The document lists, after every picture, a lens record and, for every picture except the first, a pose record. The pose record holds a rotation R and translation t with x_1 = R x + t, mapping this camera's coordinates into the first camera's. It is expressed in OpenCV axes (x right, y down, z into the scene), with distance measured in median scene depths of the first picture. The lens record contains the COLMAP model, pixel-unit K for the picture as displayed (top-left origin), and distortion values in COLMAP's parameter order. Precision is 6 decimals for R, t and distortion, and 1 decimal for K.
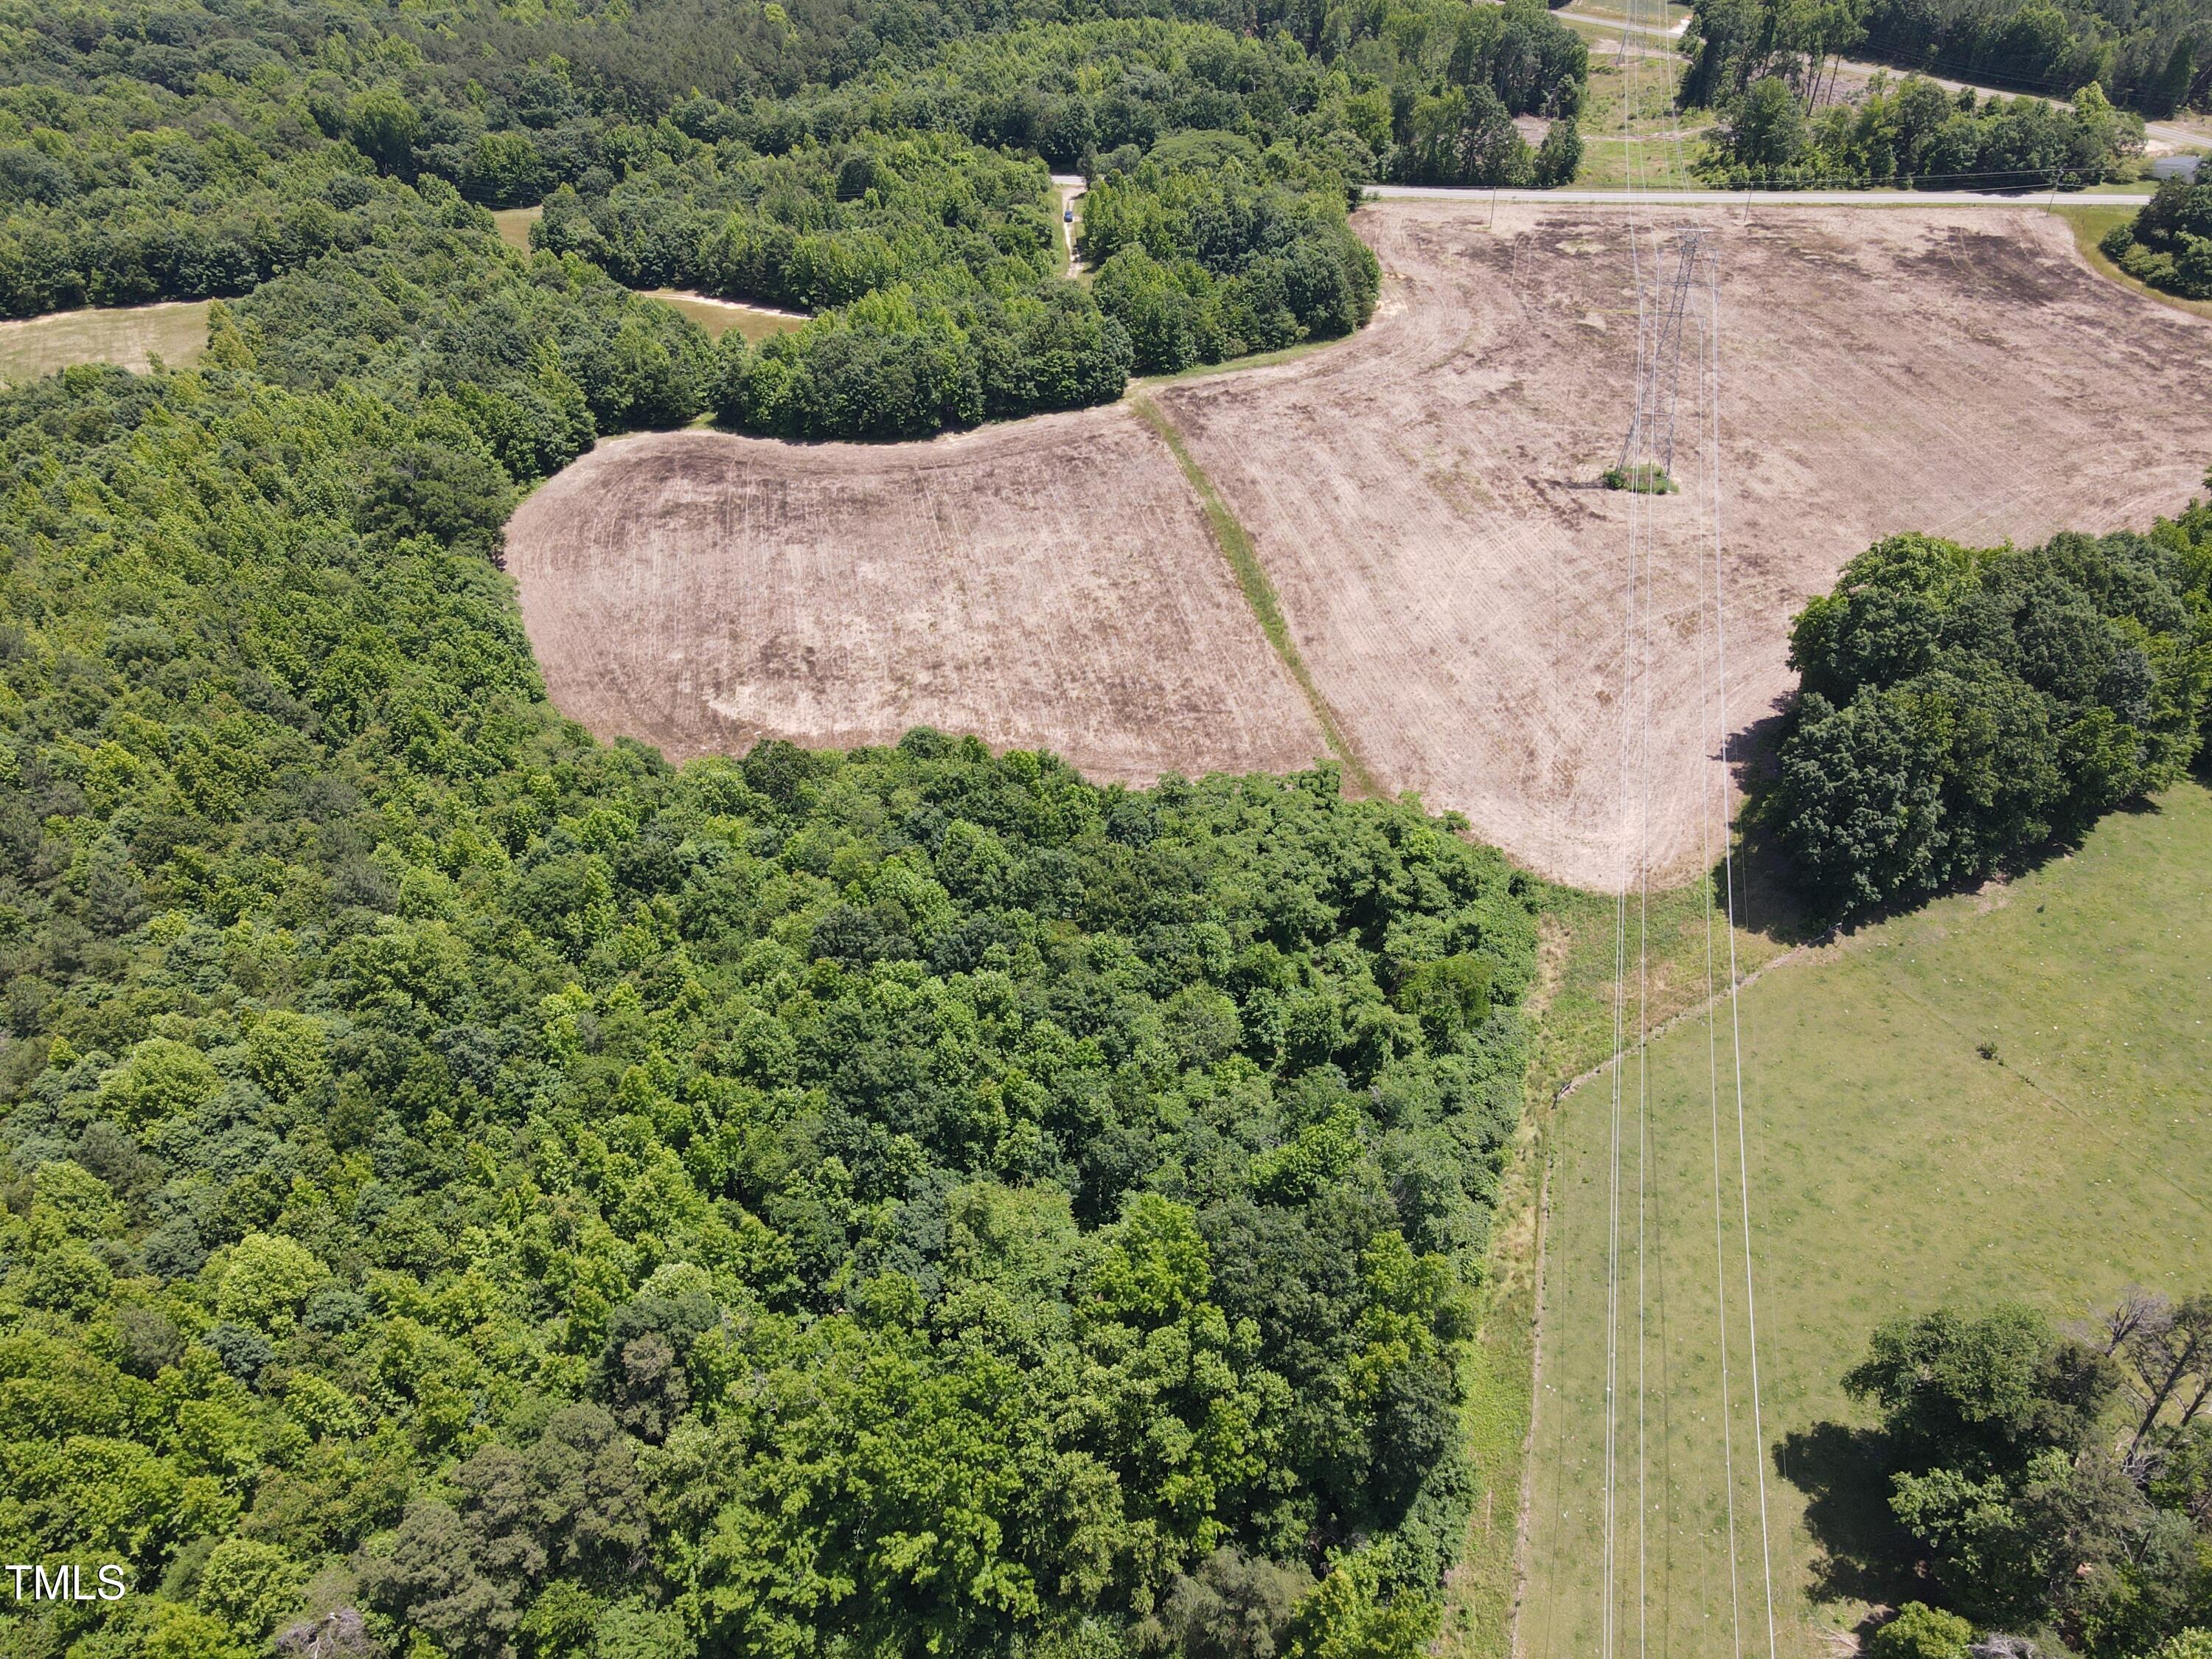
lens RADIAL K [[1617.4, 0, 1103.3], [0, 1617.4, 842.8], [0, 0, 1]] dist [-0.001147, 0.025712]
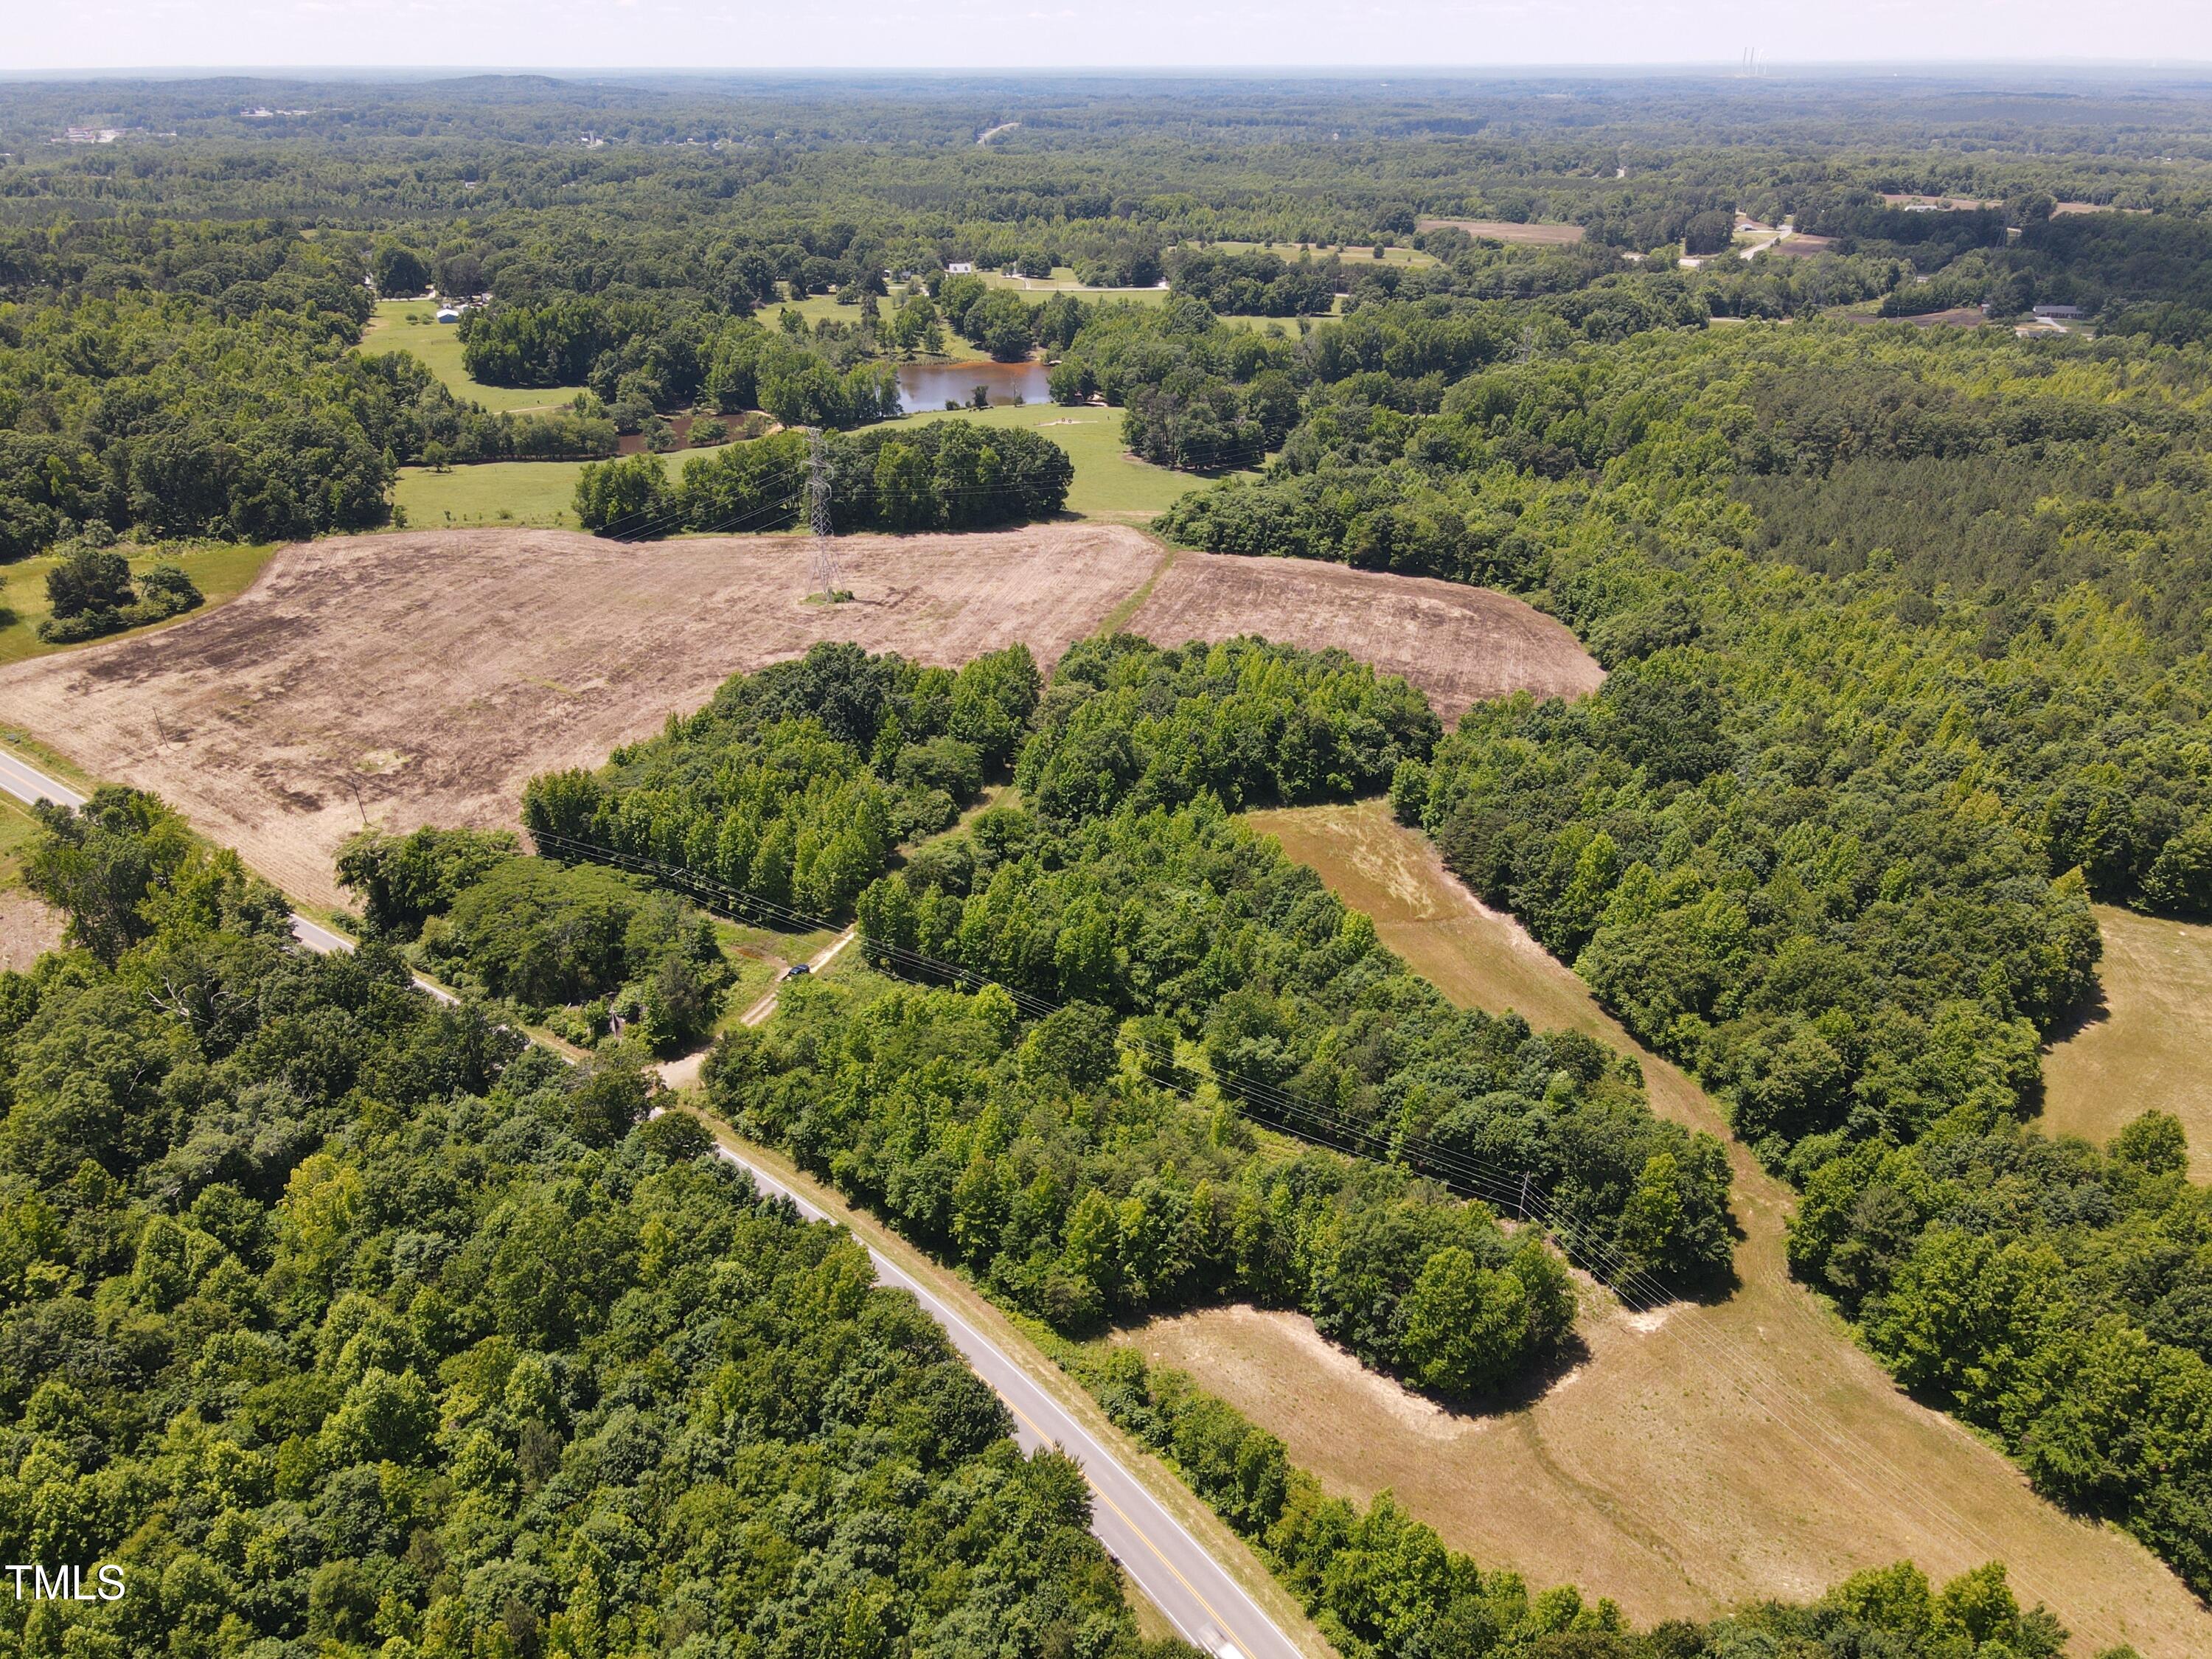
lens RADIAL K [[1617.4, 0, 1098.4], [0, 1617.4, 824.4], [0, 0, 1]] dist [-0.001147, 0.025712]
pose [[-0.898367, -0.174630, 0.403040, -0.729287], [0.281171, 0.476319, 0.833104, -1.816816], [-0.337461, 0.861757, -0.378808, 2.347169]]
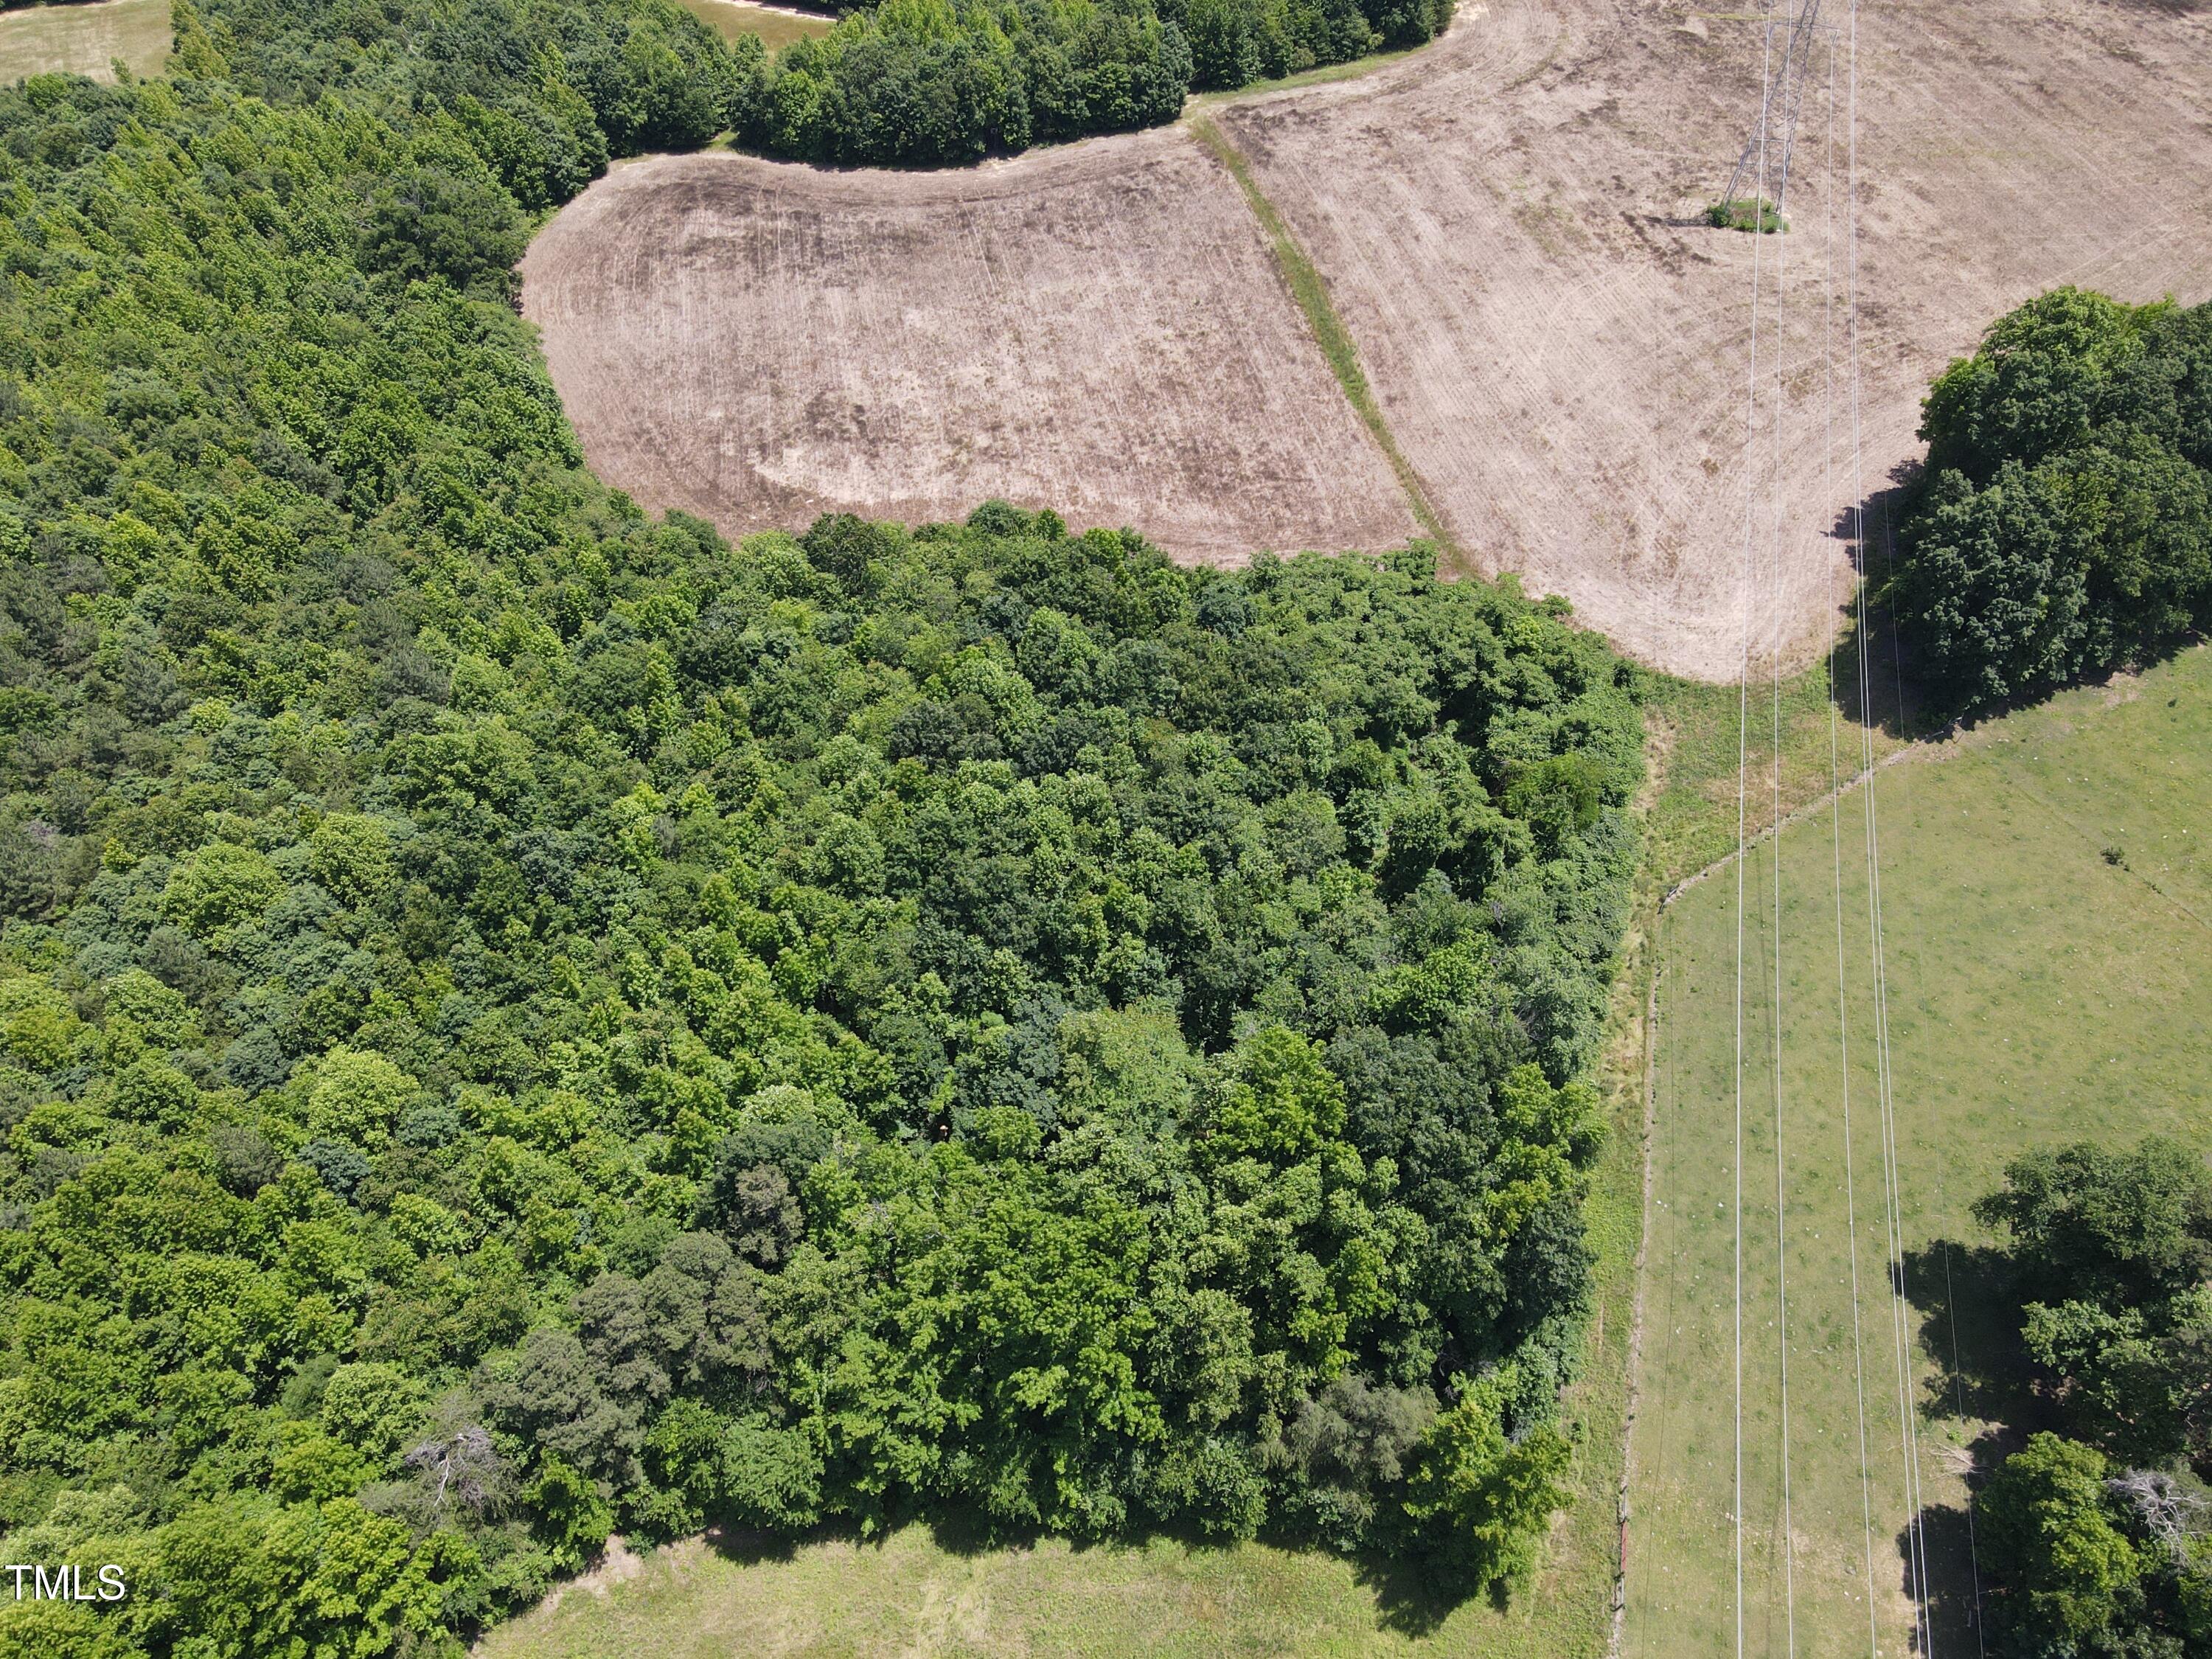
lens RADIAL K [[1617.4, 0, 1103.6], [0, 1617.4, 834.0], [0, 0, 1]] dist [-0.001147, 0.025712]
pose [[0.999989, 0.003628, 0.003093, -0.052021], [-0.004075, 0.987168, 0.159635, -0.032347], [-0.002474, -0.159646, 0.987171, 0.046098]]
